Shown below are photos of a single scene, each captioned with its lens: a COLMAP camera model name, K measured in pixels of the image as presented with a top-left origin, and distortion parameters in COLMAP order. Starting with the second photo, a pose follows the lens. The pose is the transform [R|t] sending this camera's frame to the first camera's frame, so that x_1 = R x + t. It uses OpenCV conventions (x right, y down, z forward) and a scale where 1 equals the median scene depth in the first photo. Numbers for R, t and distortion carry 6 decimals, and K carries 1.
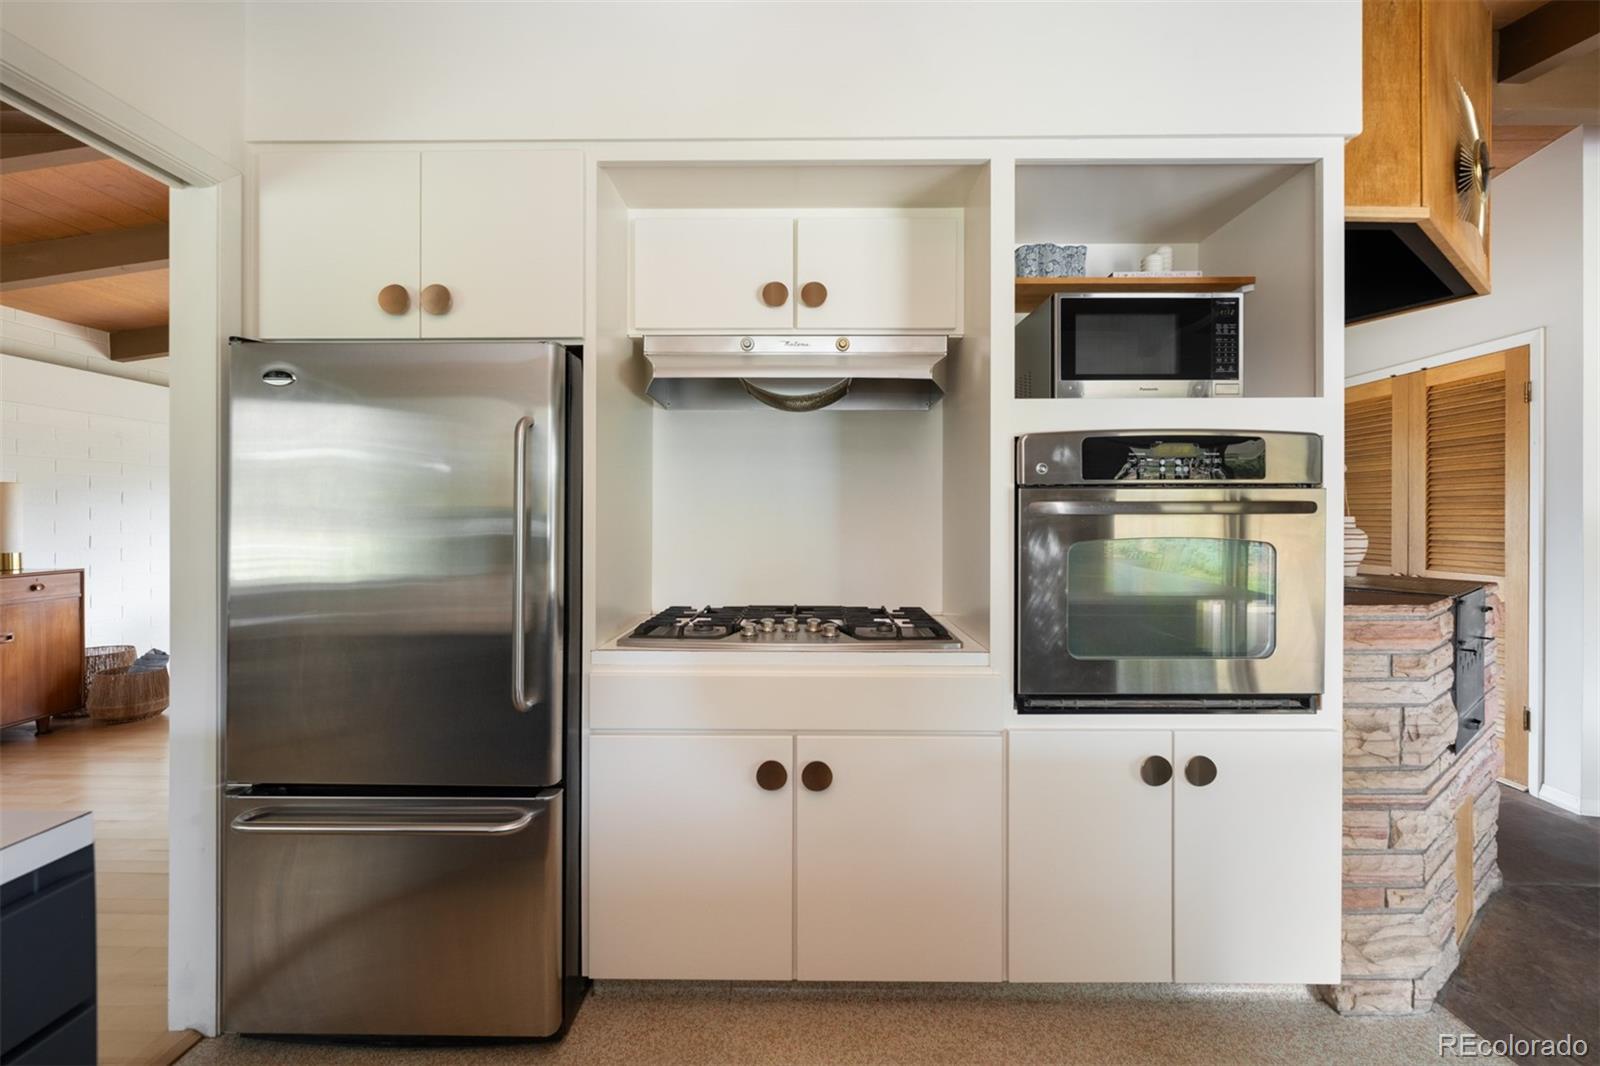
lens RADIAL K [[668.2, 0, 804.4], [0, 668.2, 516.3], [0, 0, 1]] dist [-0.002286, 0.000560]
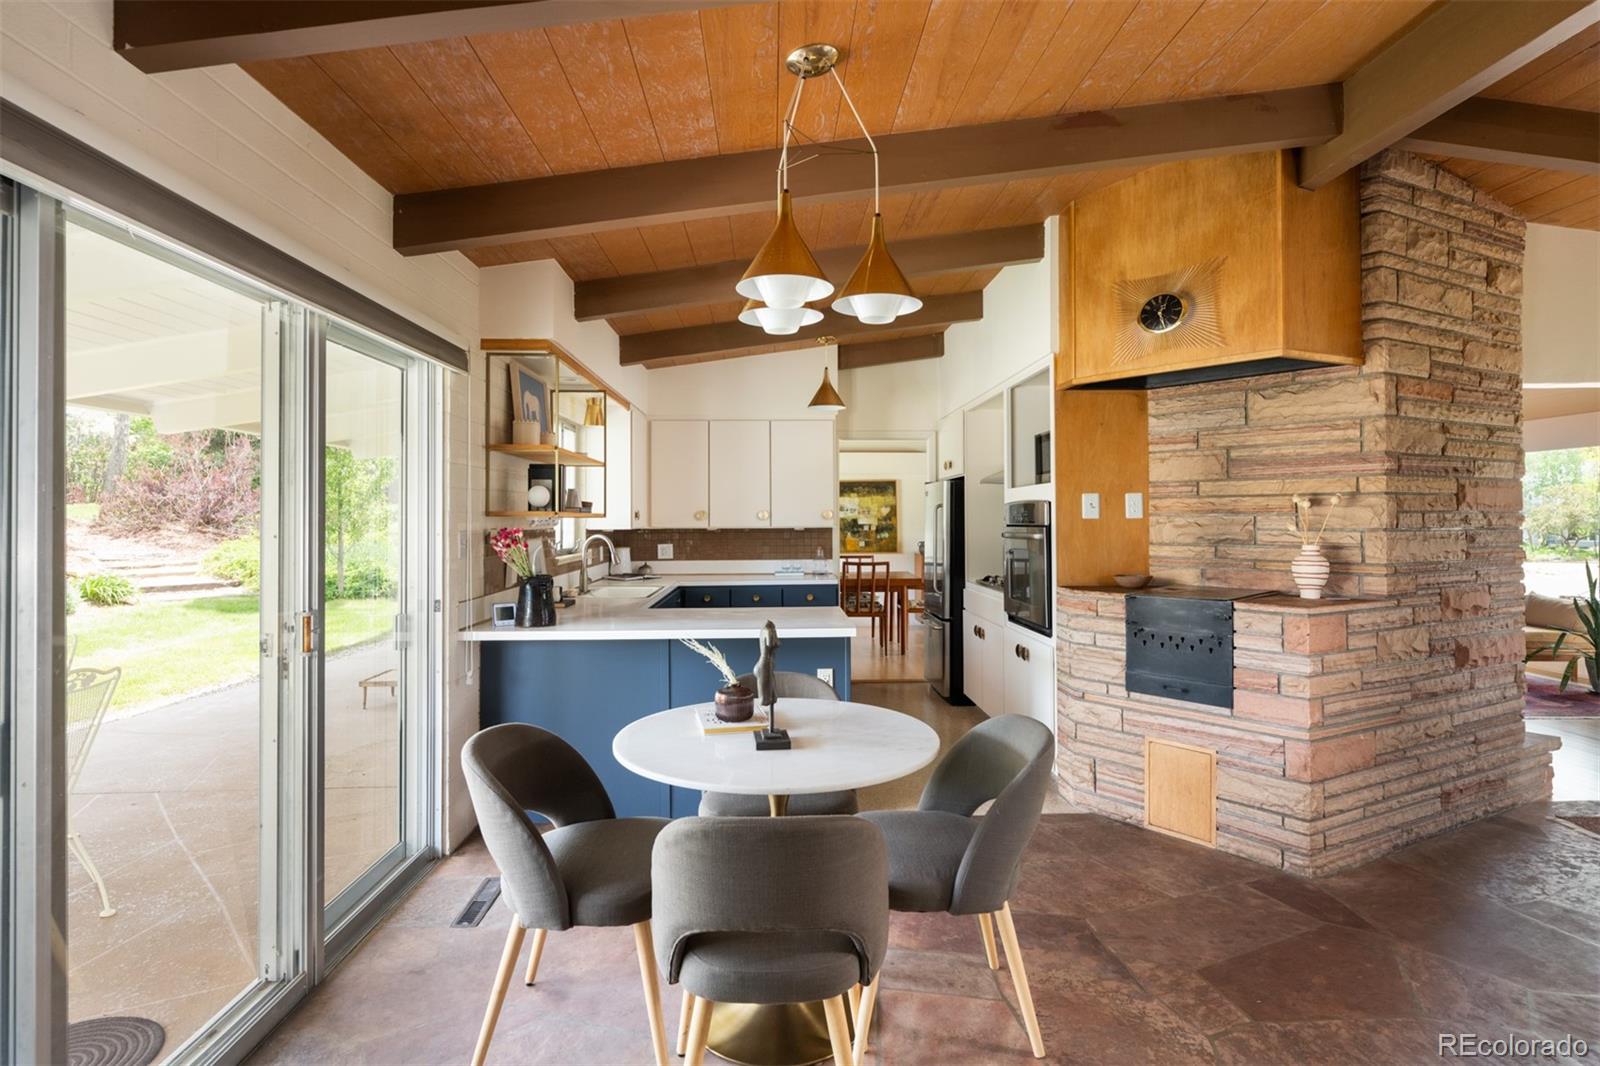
lens RADIAL K [[799.9, 0, 809.1], [0, 799.9, 509.0], [0, 0, 1]] dist [-0.006130, 0.002818]
pose [[0.054383, -0.013030, -0.998435, 2.937042], [0.004703, 0.999907, -0.012793, -0.065594], [0.998509, -0.004000, 0.054439, 0.123344]]
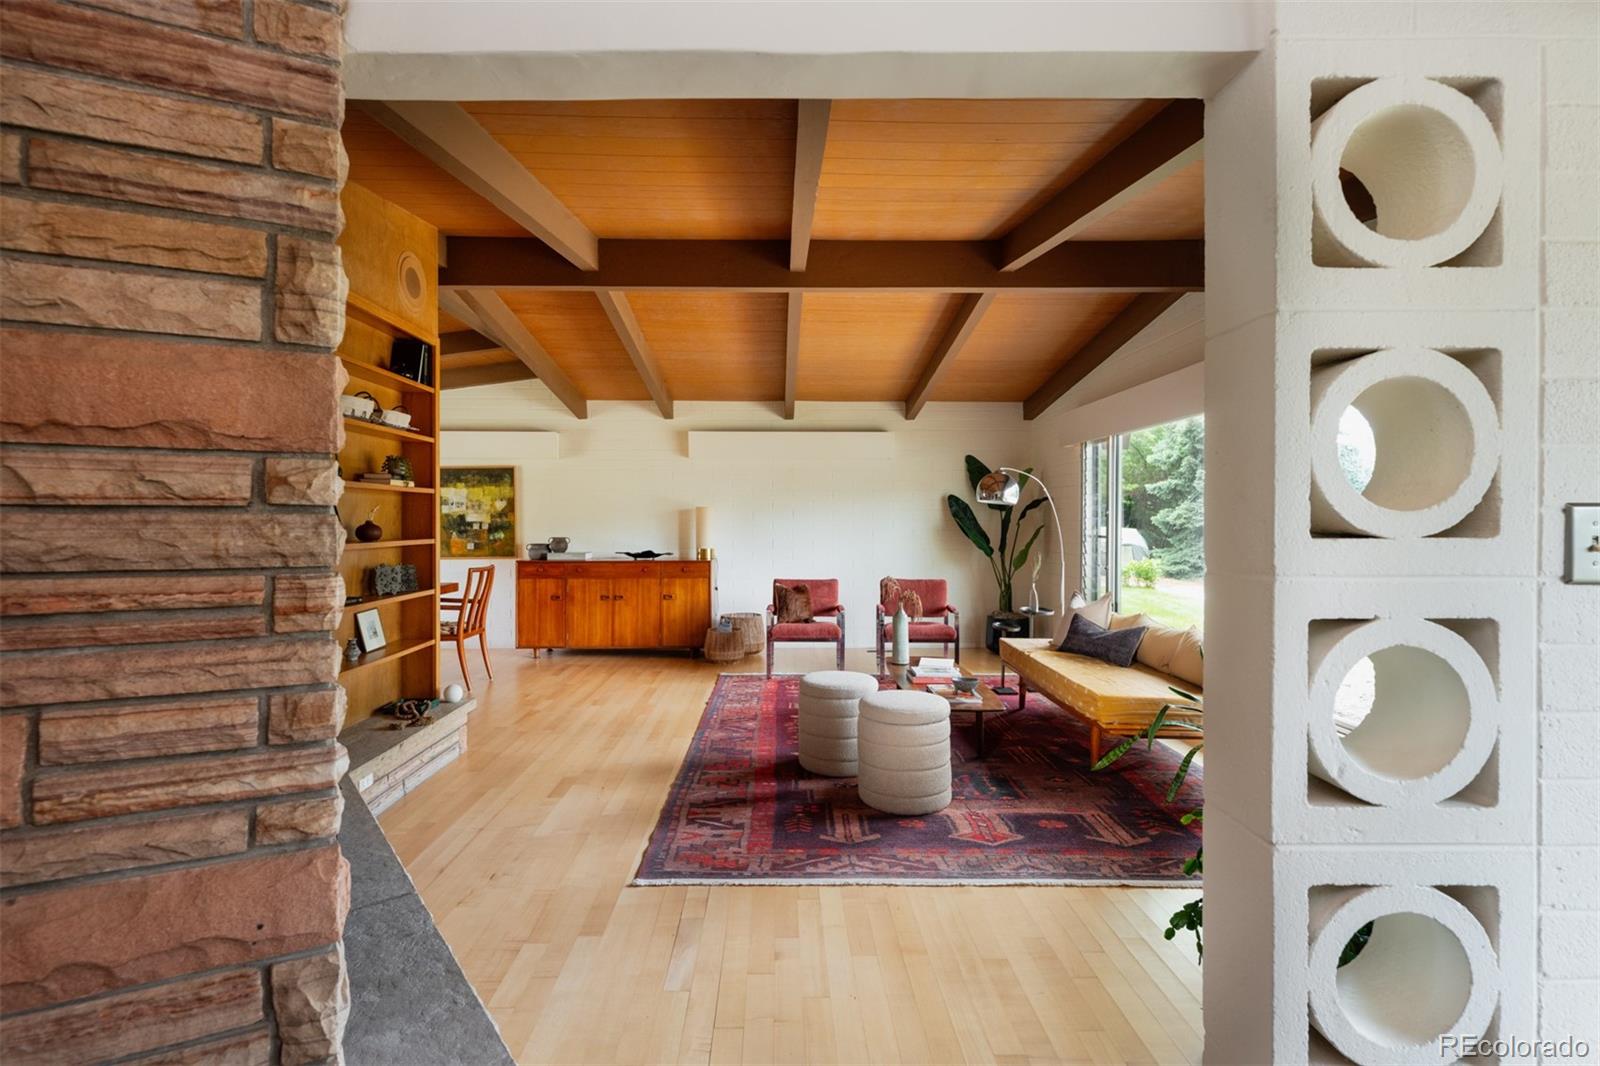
lens RADIAL K [[752.4, 0, 786.2], [0, 752.4, 525.8], [0, 0, 1]] dist [-0.006313, 0.001868]
pose [[0.024712, 0.003642, -0.999688, 1.544132], [-0.000898, 0.999993, 0.003621, -0.022611], [0.999694, 0.000808, 0.024715, 2.460004]]
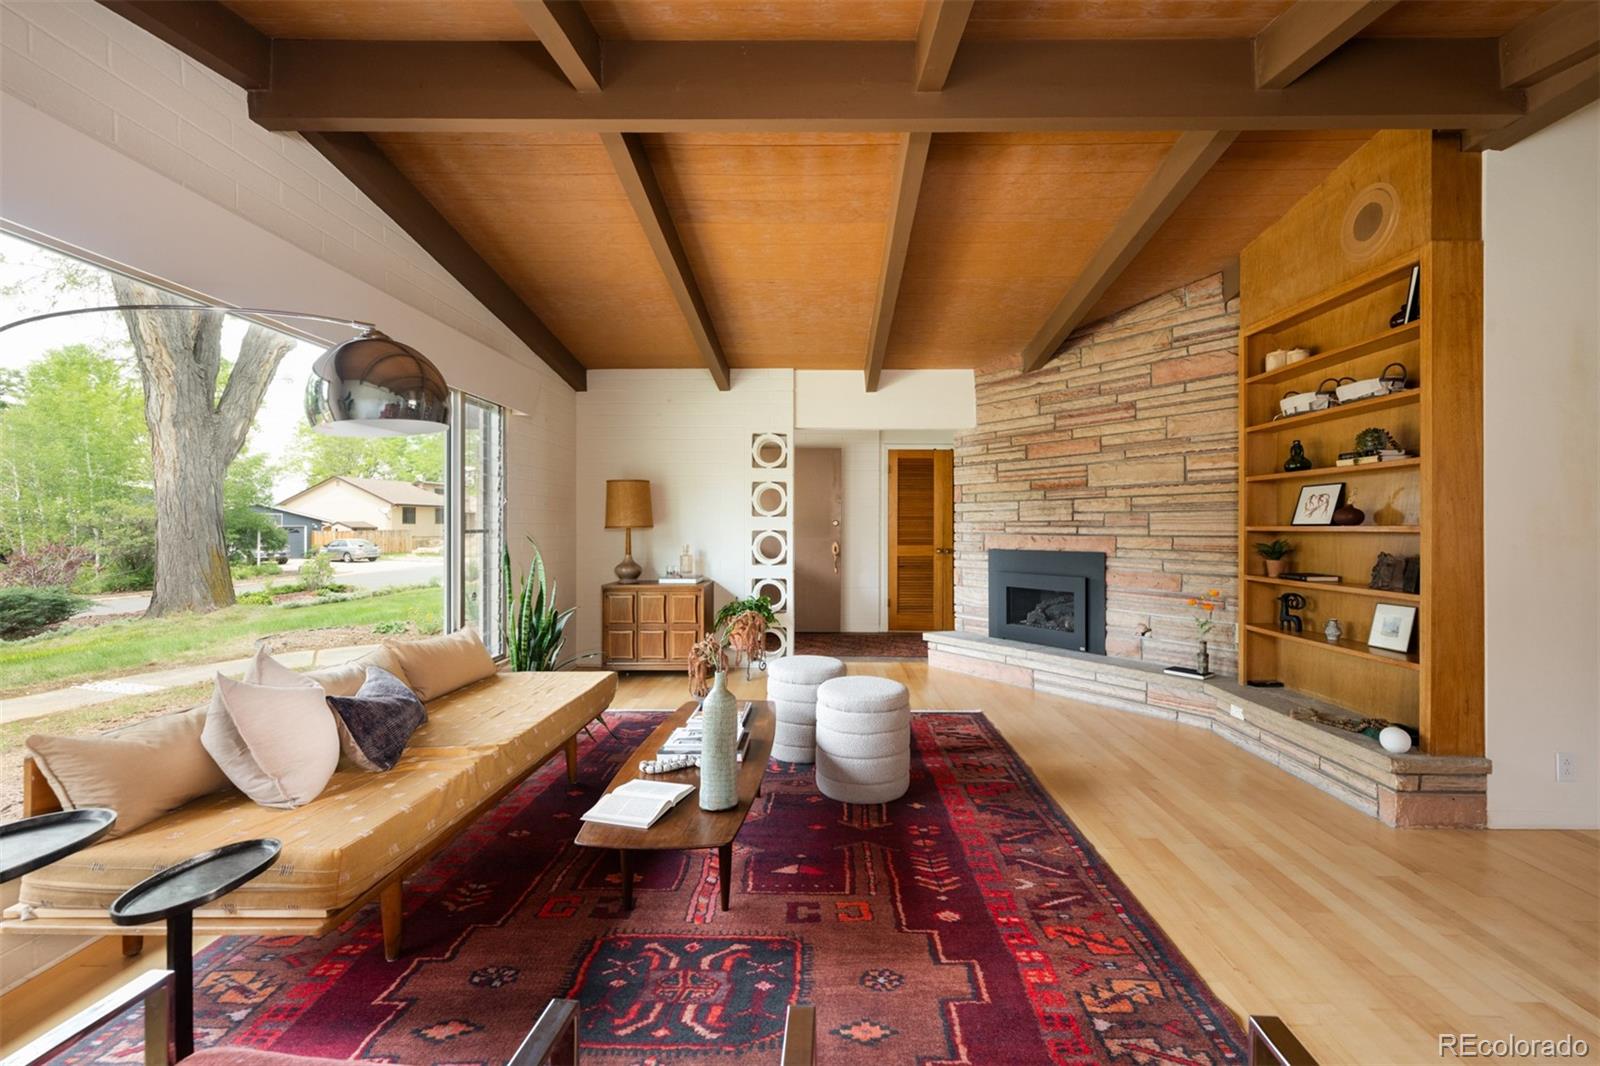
lens RADIAL K [[668.2, 0, 823.3], [0, 668.2, 525.9], [0, 0, 1]] dist [-0.002286, 0.000560]
pose [[-0.012990, -0.003398, 0.999910, -2.279238], [-0.000808, 0.999994, 0.003387, 0.023243], [-0.999915, -0.000764, -0.012993, 2.785522]]
